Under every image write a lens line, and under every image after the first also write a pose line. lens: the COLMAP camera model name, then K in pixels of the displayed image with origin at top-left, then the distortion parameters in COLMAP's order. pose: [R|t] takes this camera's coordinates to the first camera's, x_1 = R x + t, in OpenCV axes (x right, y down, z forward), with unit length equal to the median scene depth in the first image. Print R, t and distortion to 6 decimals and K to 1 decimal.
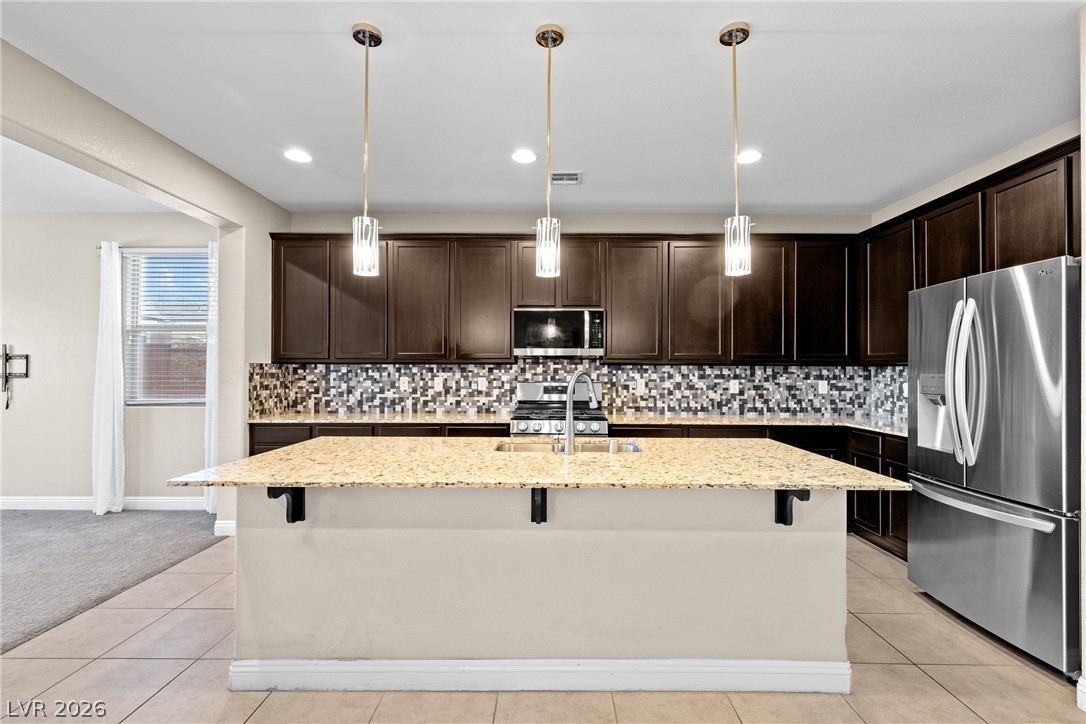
lens RADIAL K [[490.7, 0, 547.2], [0, 490.7, 365.2], [0, 0, 1]] dist [0.010967, -0.004049]
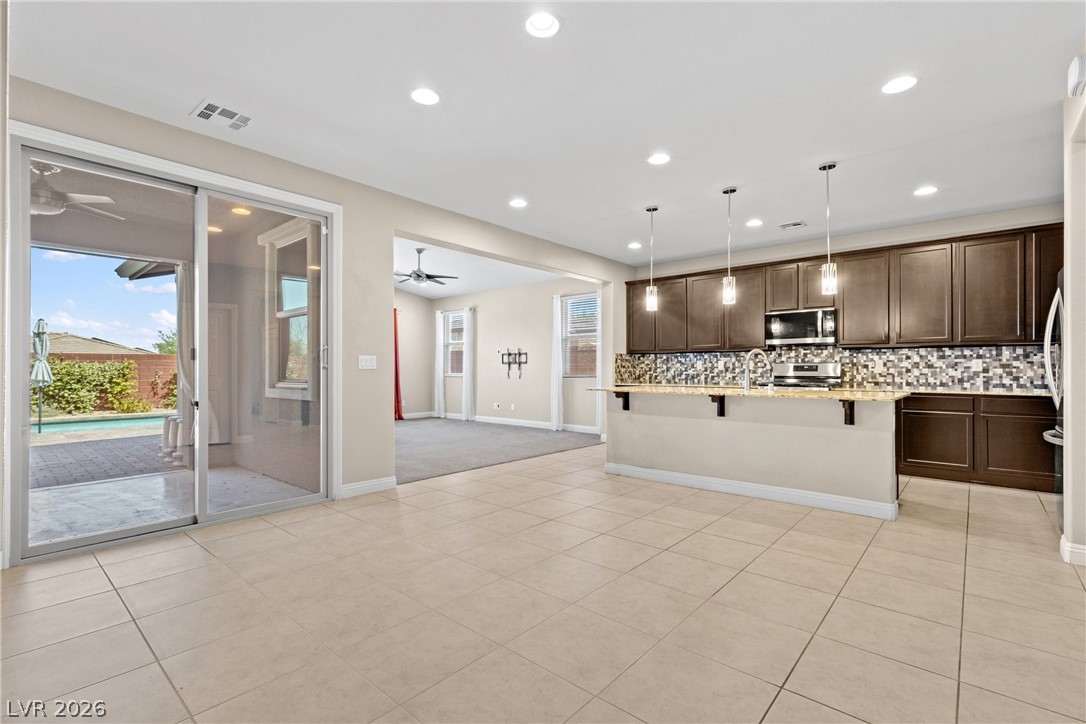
lens RADIAL K [[490.7, 0, 545.5], [0, 490.7, 365.7], [0, 0, 1]] dist [0.010967, -0.004049]
pose [[0.758428, -0.007295, -0.651716, 0.366769], [0.007449, 0.999969, -0.002524, 0.039717], [0.651715, -0.002940, 0.758459, -0.528351]]
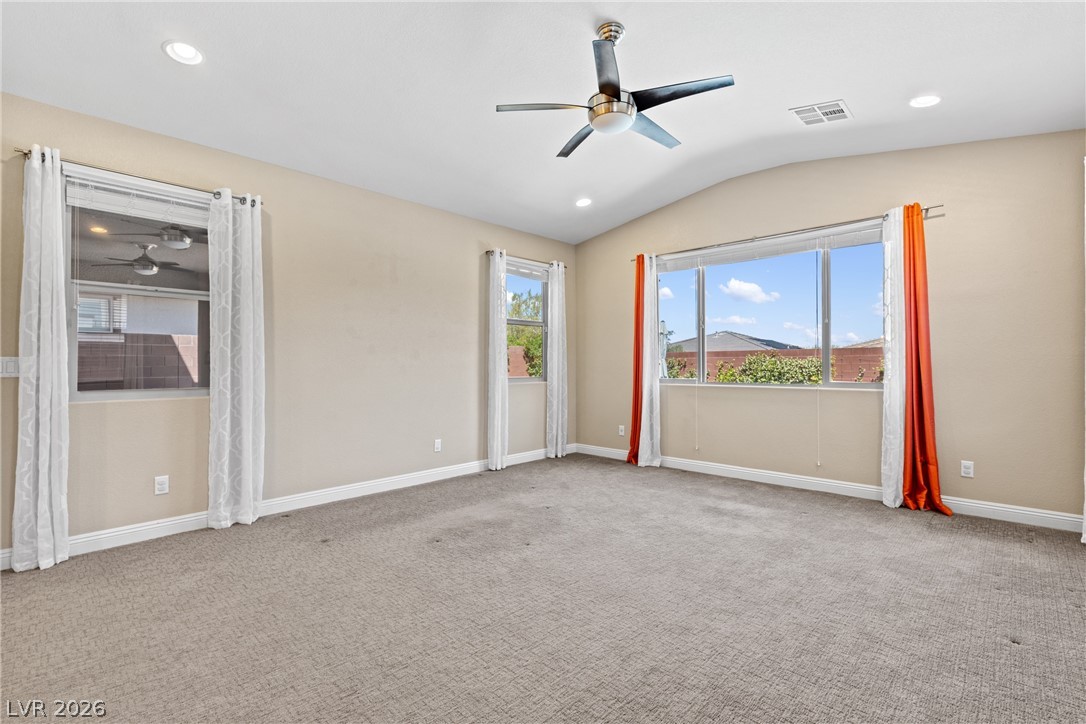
lens RADIAL K [[490.7, 0, 547.7], [0, 490.7, 362.5], [0, 0, 1]] dist [0.010967, -0.004049]
pose [[-0.685092, -0.002984, -0.728451, -0.637492], [0.009227, 0.999876, -0.012774, 0.039018], [0.728398, -0.015473, -0.684979, 0.904140]]
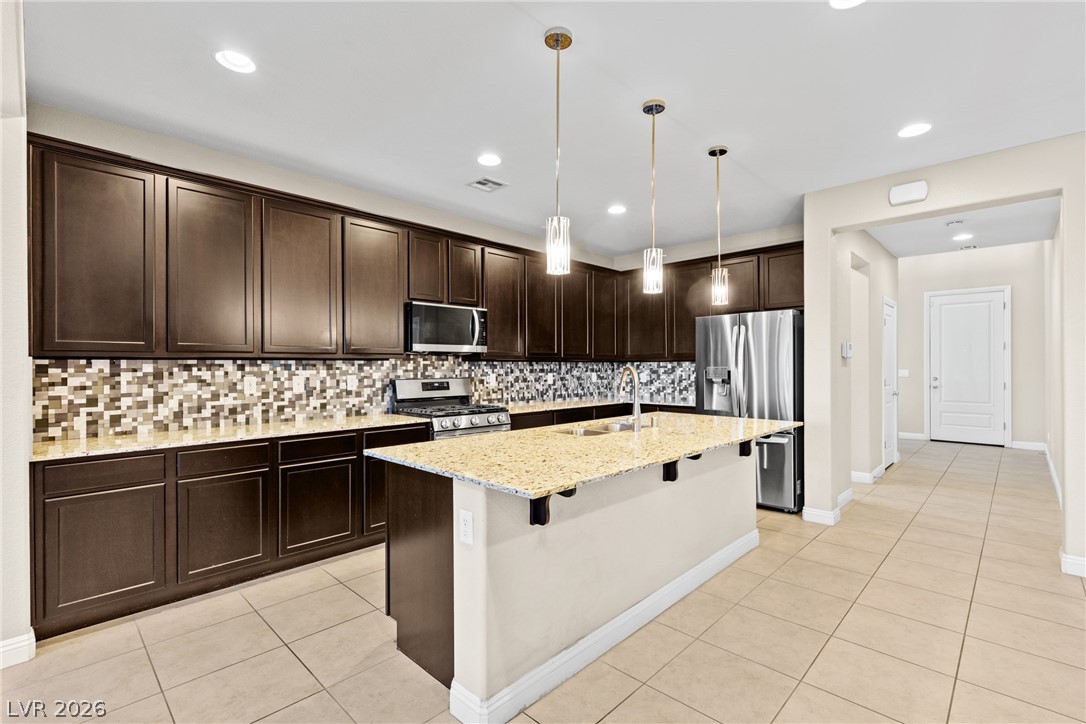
lens RADIAL K [[490.7, 0, 548.9], [0, 490.7, 365.3], [0, 0, 1]] dist [0.010967, -0.004049]
pose [[0.685116, -0.005005, 0.728417, -0.530844], [-0.001812, 0.999962, 0.008575, -0.000873], [-0.728431, -0.007195, 0.685081, 0.146555]]
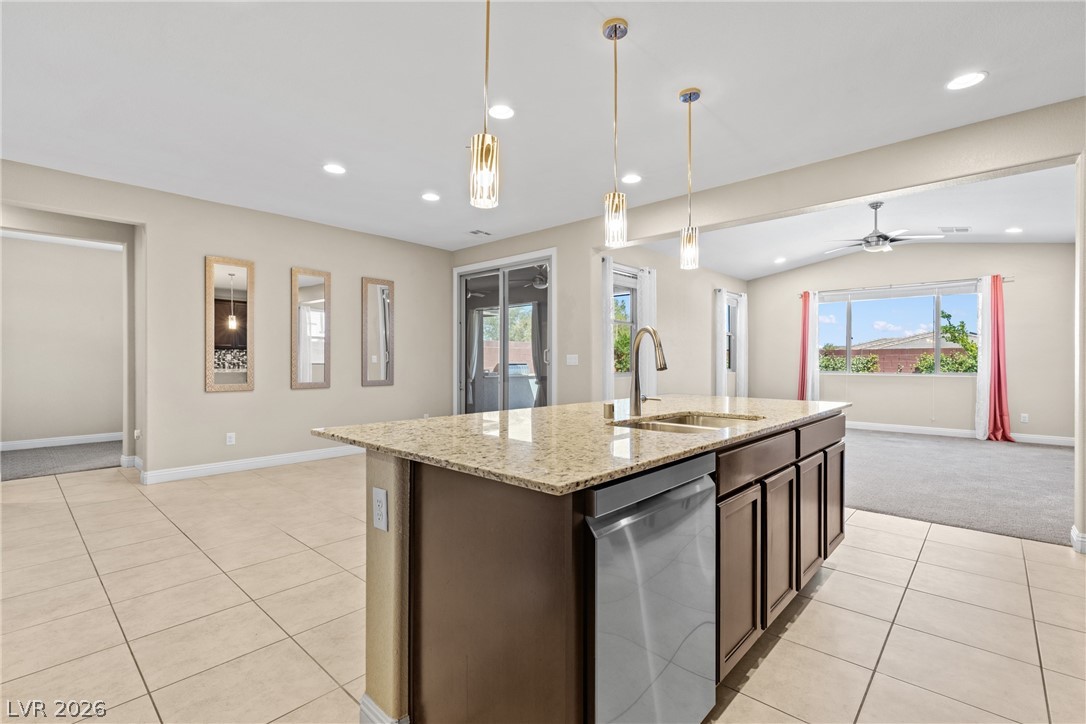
lens RADIAL K [[490.7, 0, 548.9], [0, 490.7, 365.1], [0, 0, 1]] dist [0.010967, -0.004049]
pose [[-0.666583, 0.002652, -0.745426, 0.438186], [0.003523, 0.999994, 0.000407, 0.041355], [0.745423, -0.002355, -0.666588, 0.766902]]
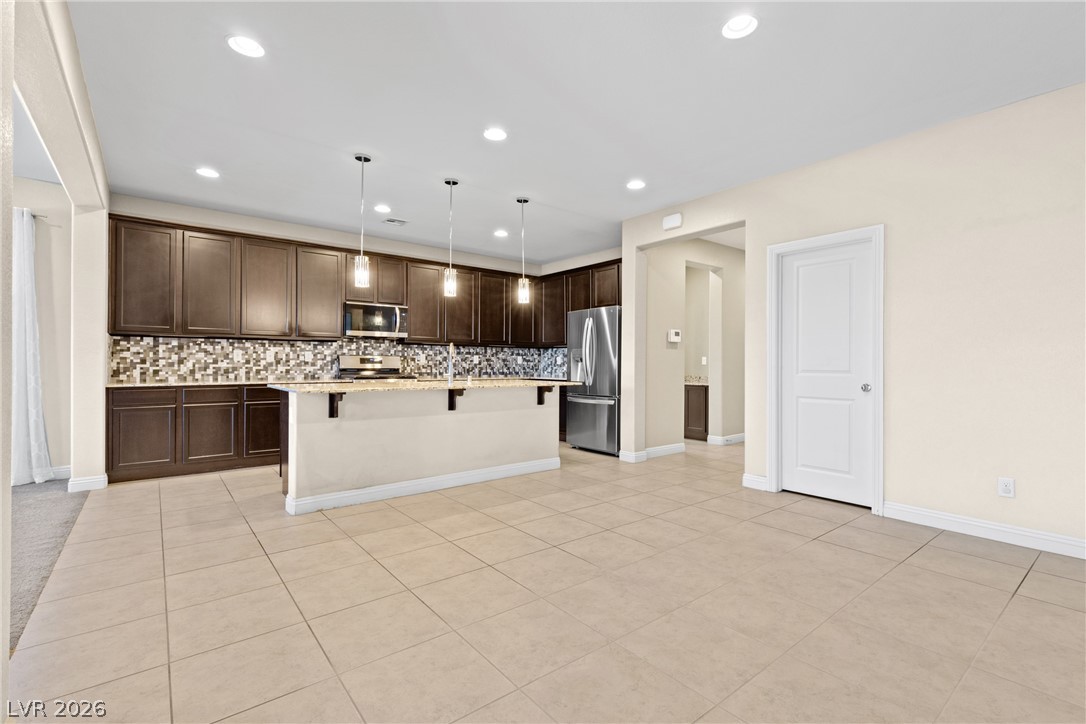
lens RADIAL K [[490.7, 0, 548.4], [0, 490.7, 361.0], [0, 0, 1]] dist [0.010967, -0.004049]
pose [[0.772448, 0.003610, 0.635068, -0.471954], [-0.008676, 0.999951, 0.004869, 0.038508], [-0.635019, -0.009271, 0.772441, -0.416822]]
